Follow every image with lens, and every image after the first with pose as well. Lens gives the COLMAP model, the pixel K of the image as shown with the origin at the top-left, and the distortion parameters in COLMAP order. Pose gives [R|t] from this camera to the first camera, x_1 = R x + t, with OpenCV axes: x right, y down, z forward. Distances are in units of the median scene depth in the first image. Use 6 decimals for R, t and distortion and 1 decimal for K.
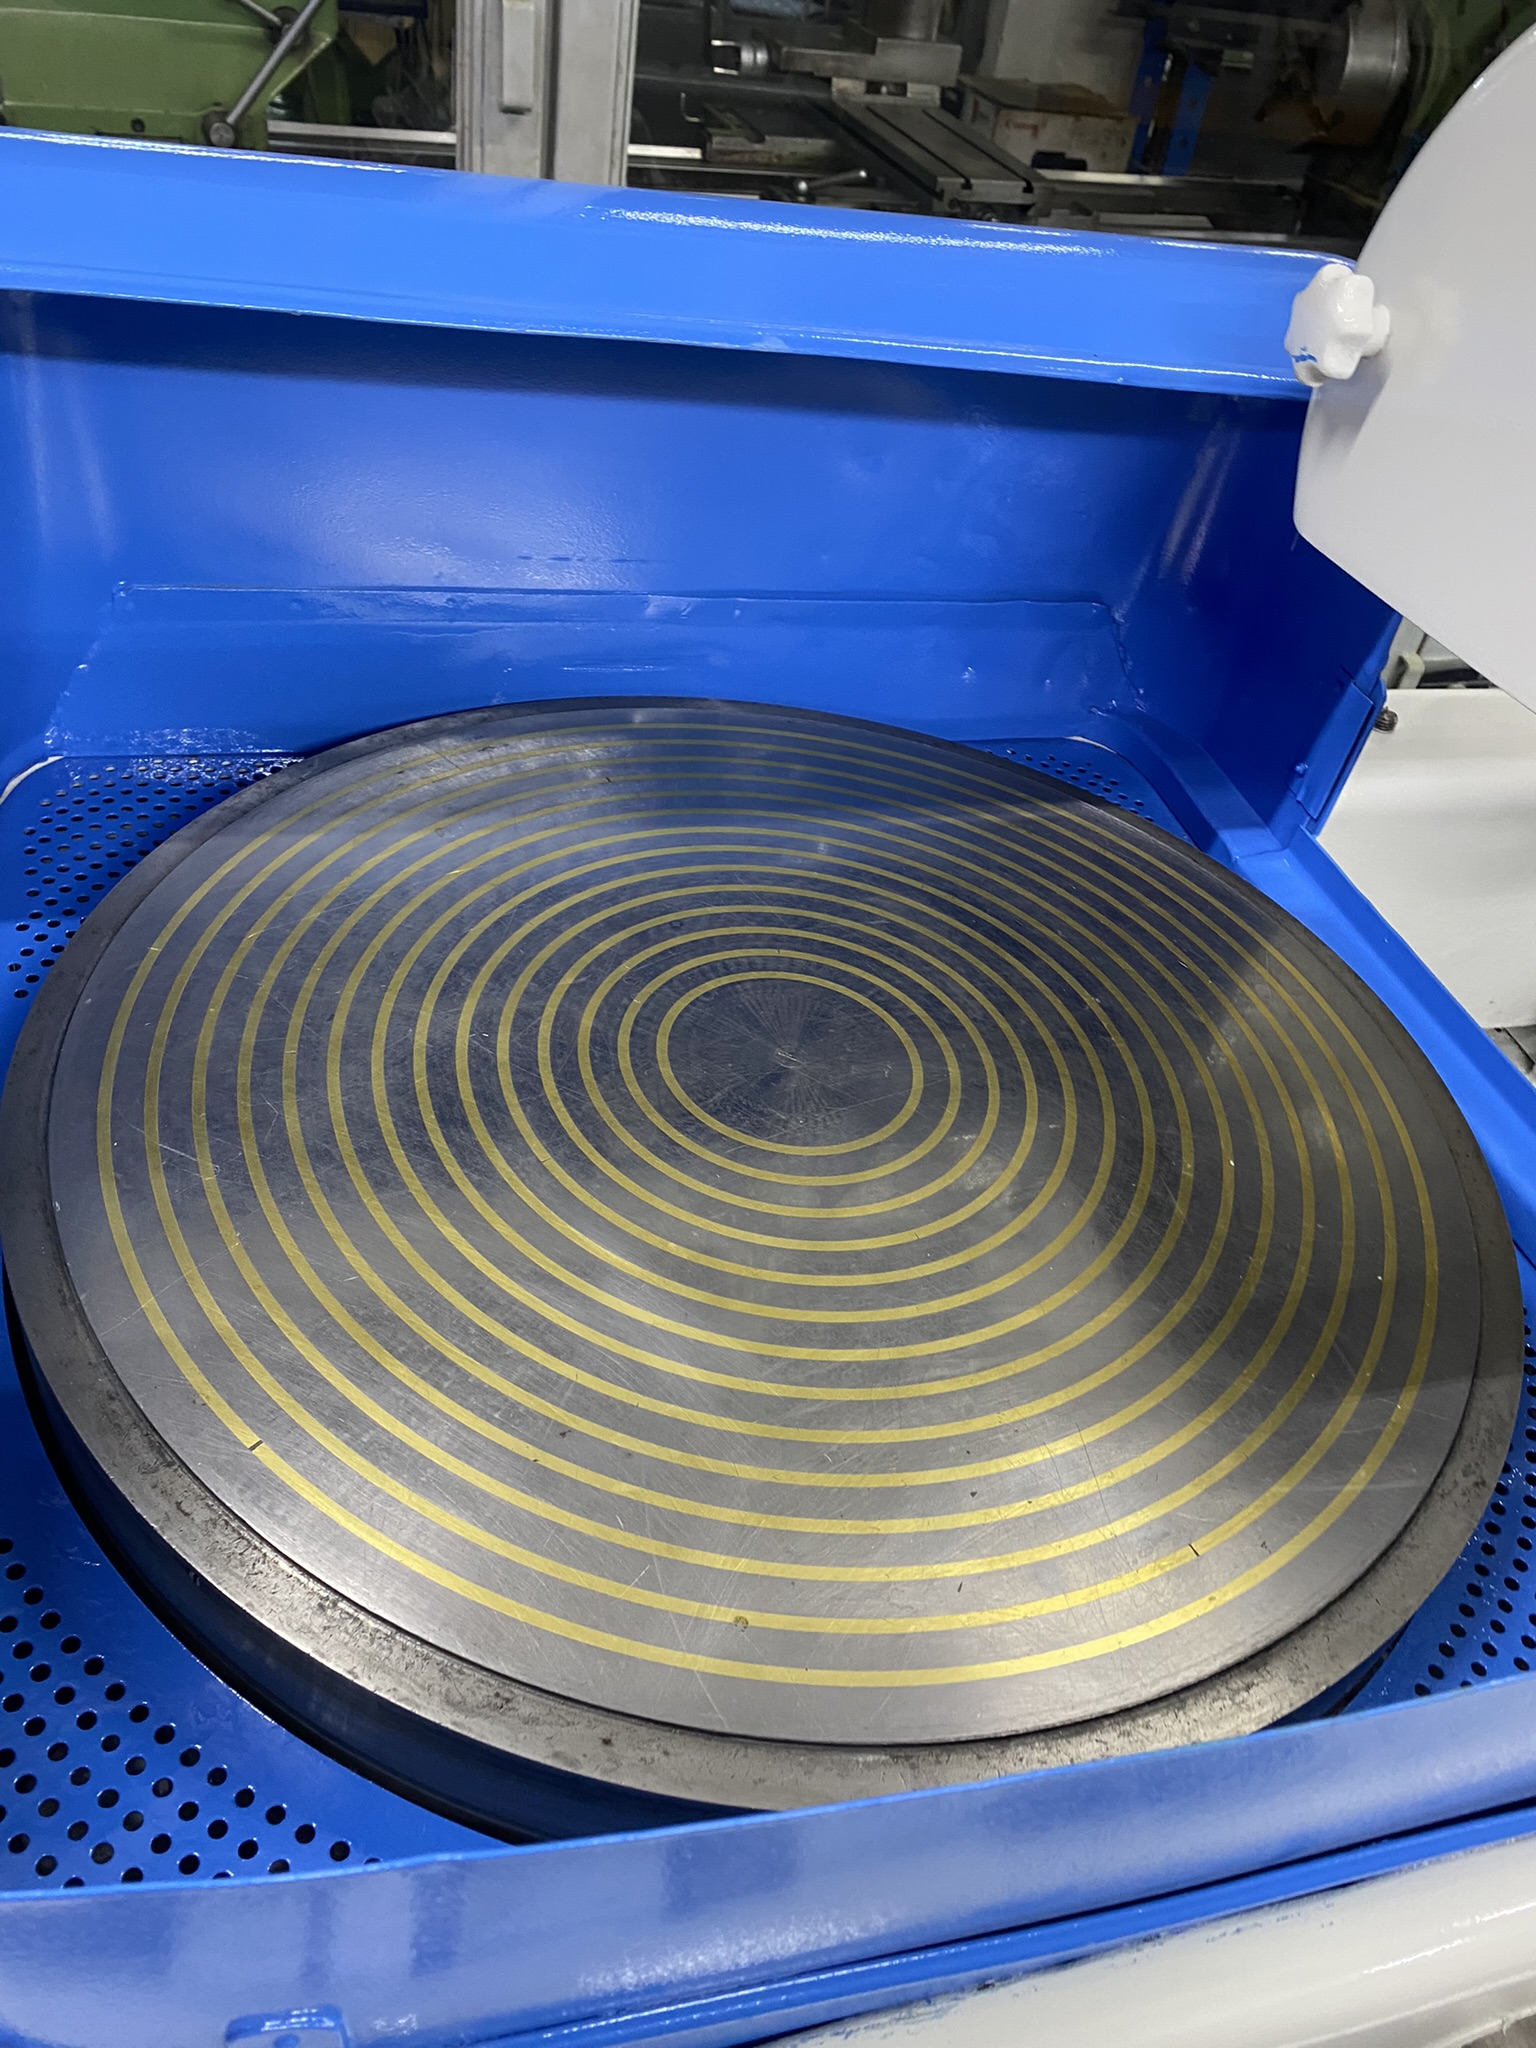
lens RADIAL K [[1561.3, 0, 732.0], [0, 1561.3, 1046.4], [0, 0, 1]] dist [0.020192, -0.024498]
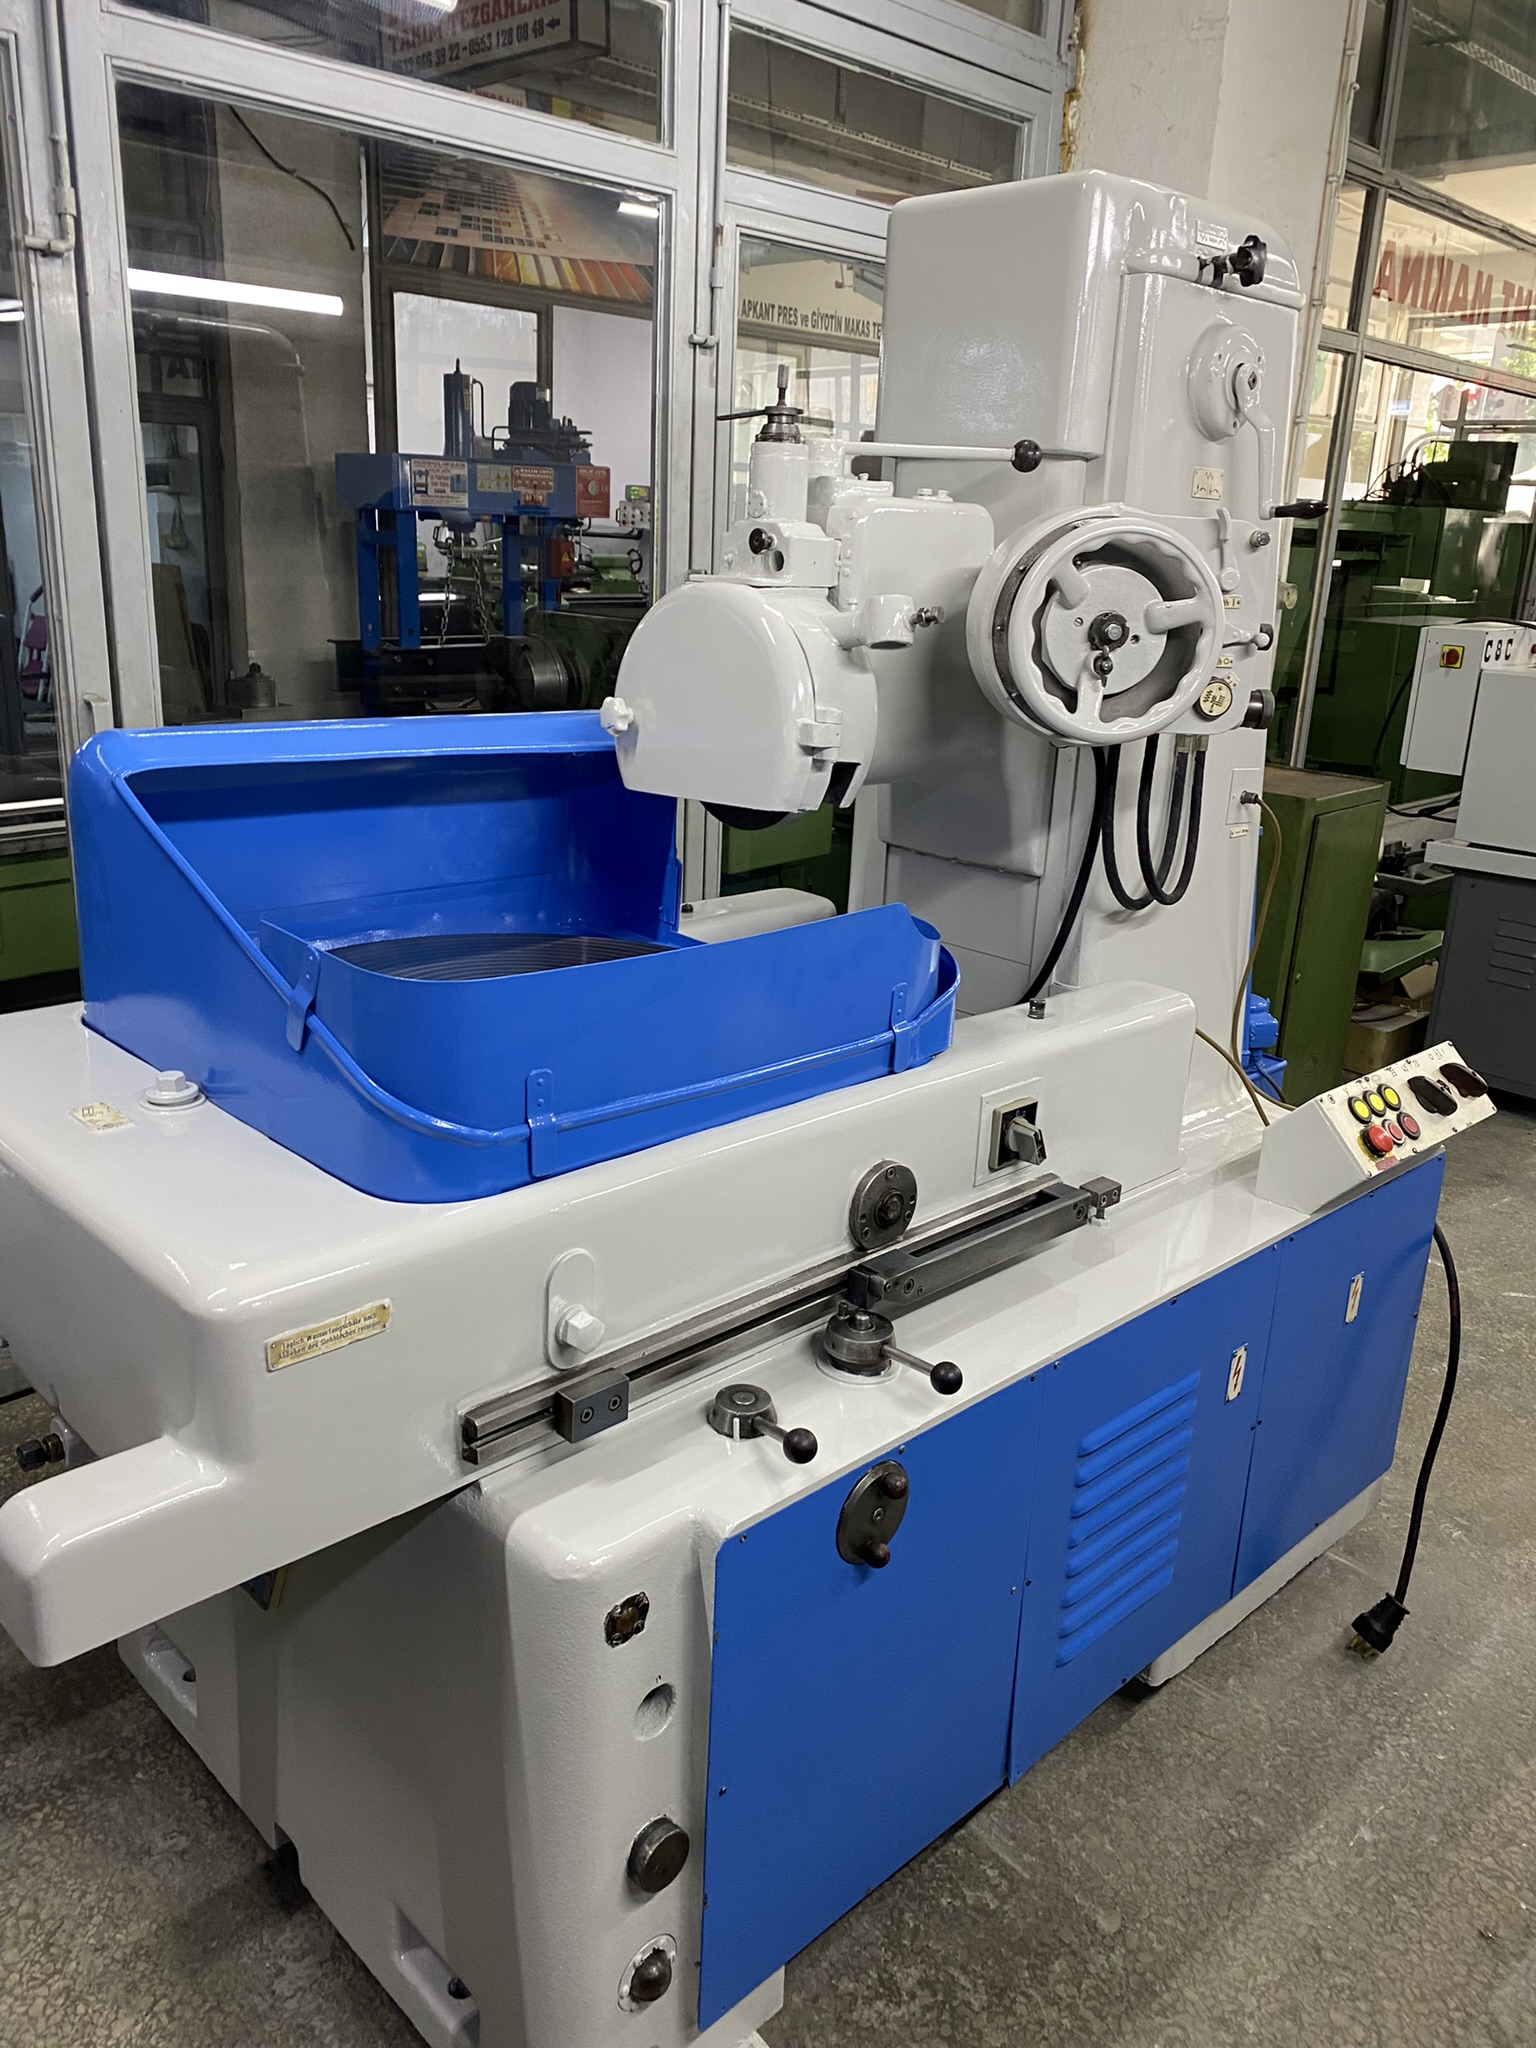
lens RADIAL K [[1561.3, 0, 748.4], [0, 1561.3, 1020.6], [0, 0, 1]] dist [0.020192, -0.024498]
pose [[0.872546, -0.233024, 0.429375, -0.663457], [0.376212, 0.881196, -0.286284, 0.820561], [-0.311652, 0.411332, 0.856551, -1.131093]]
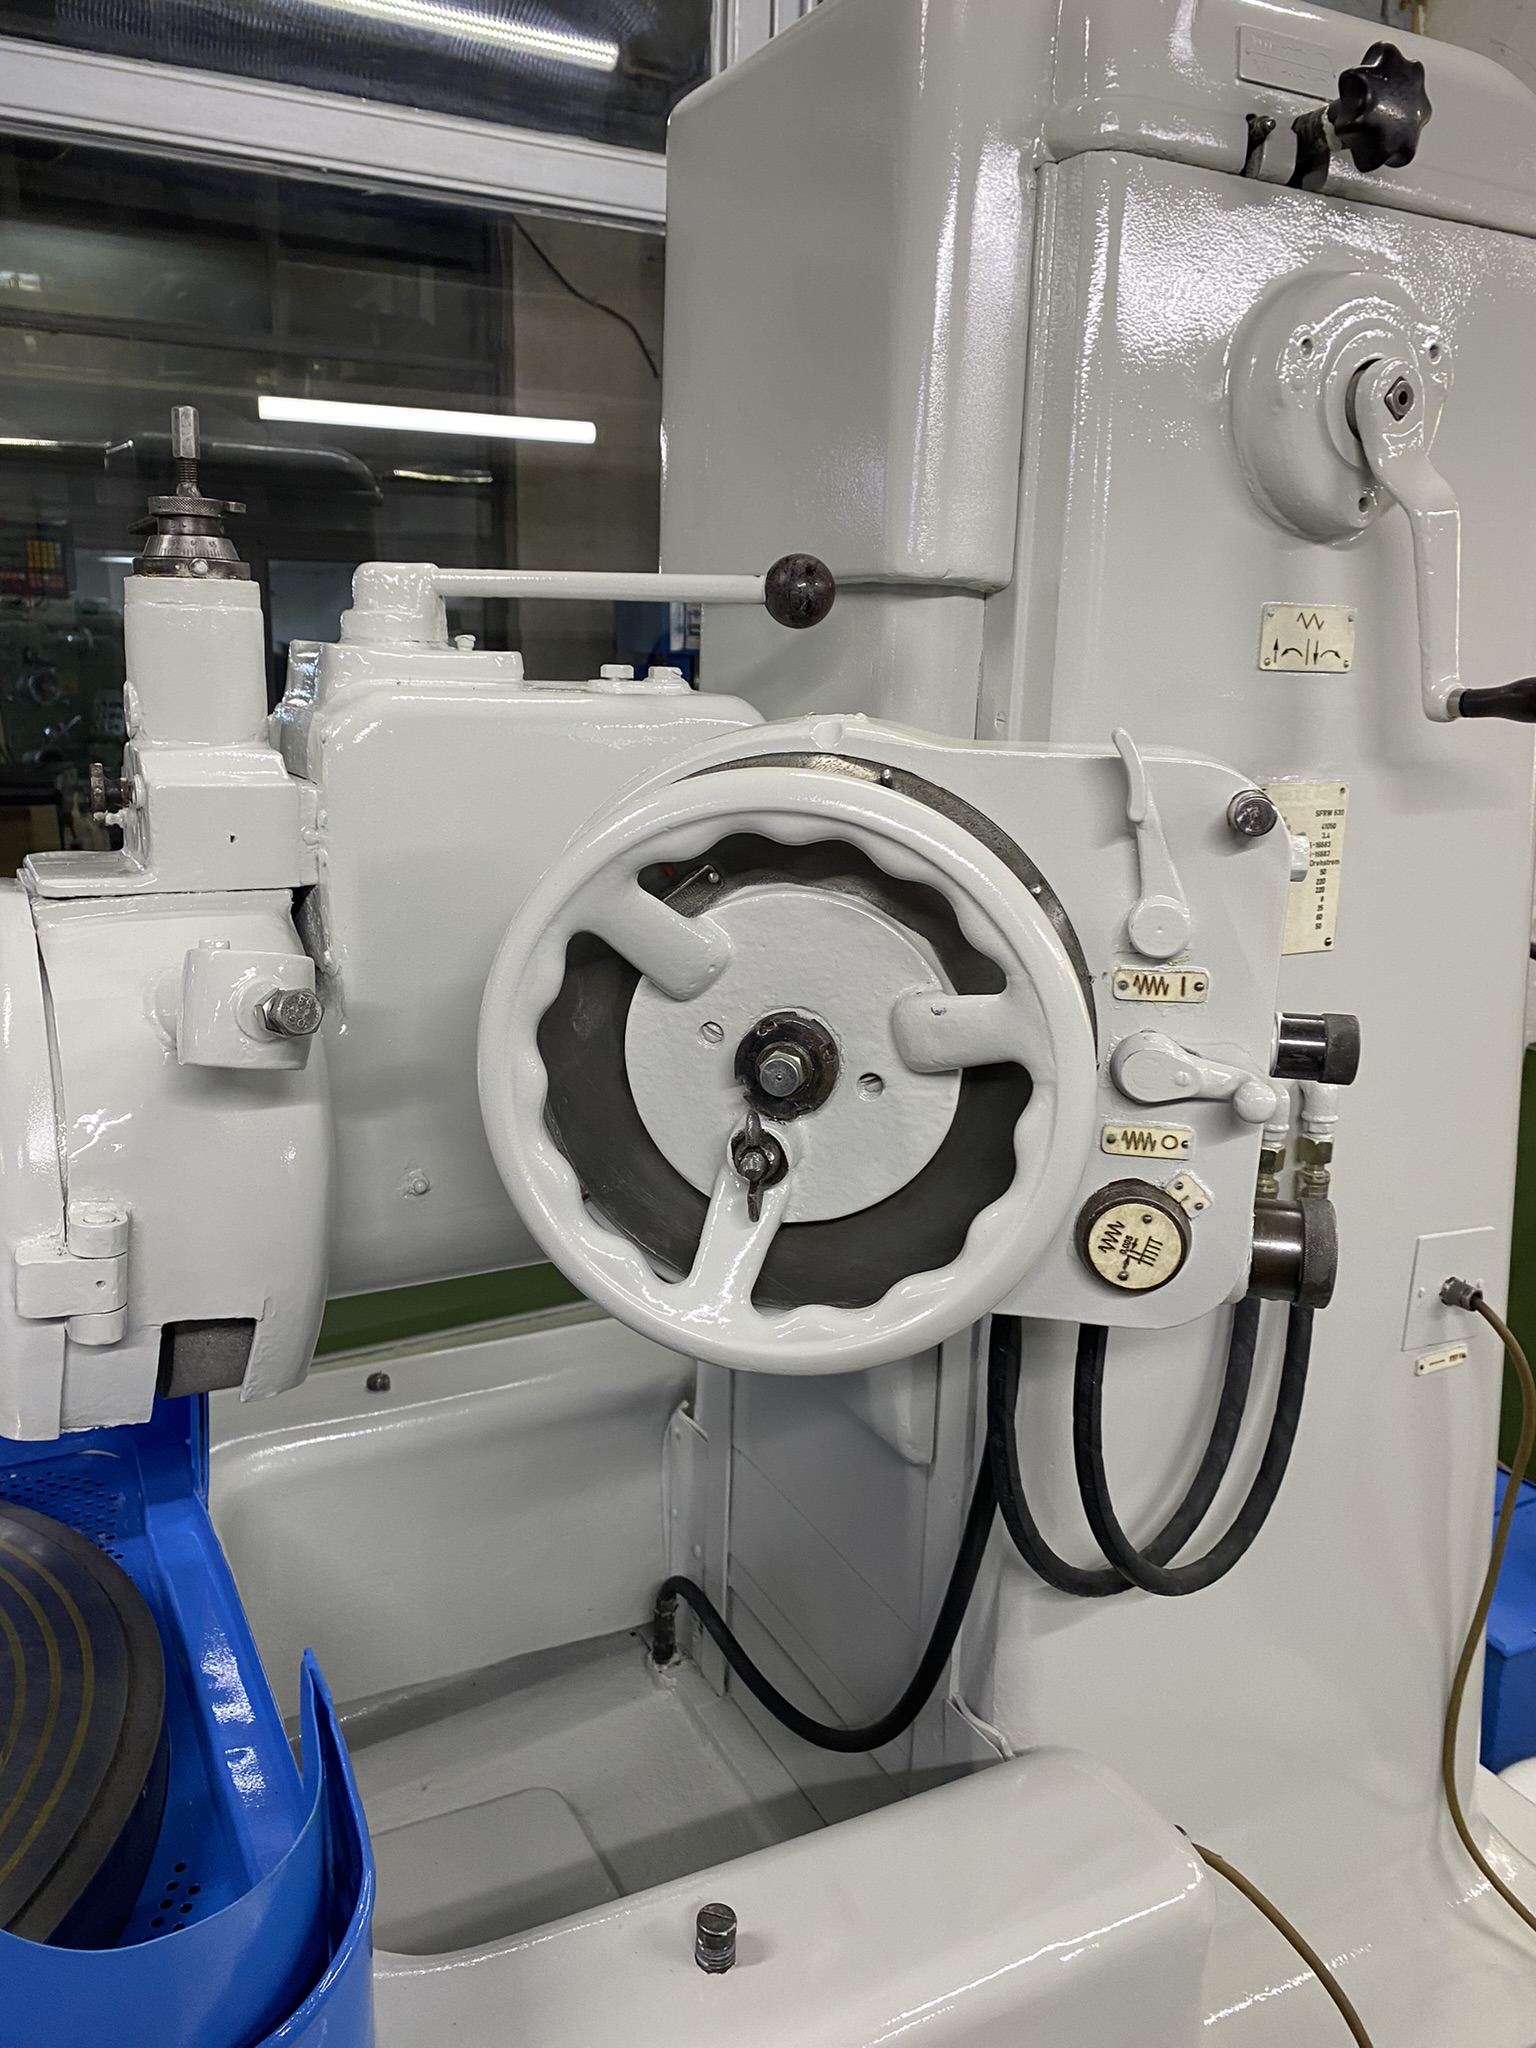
lens RADIAL K [[1561.3, 0, 747.3], [0, 1561.3, 1010.8], [0, 0, 1]] dist [0.020192, -0.024498]
pose [[0.972137, -0.150693, 0.179560, 0.740673], [0.216541, 0.870656, -0.441665, 0.200514], [-0.089779, 0.468241, 0.879028, -0.309893]]
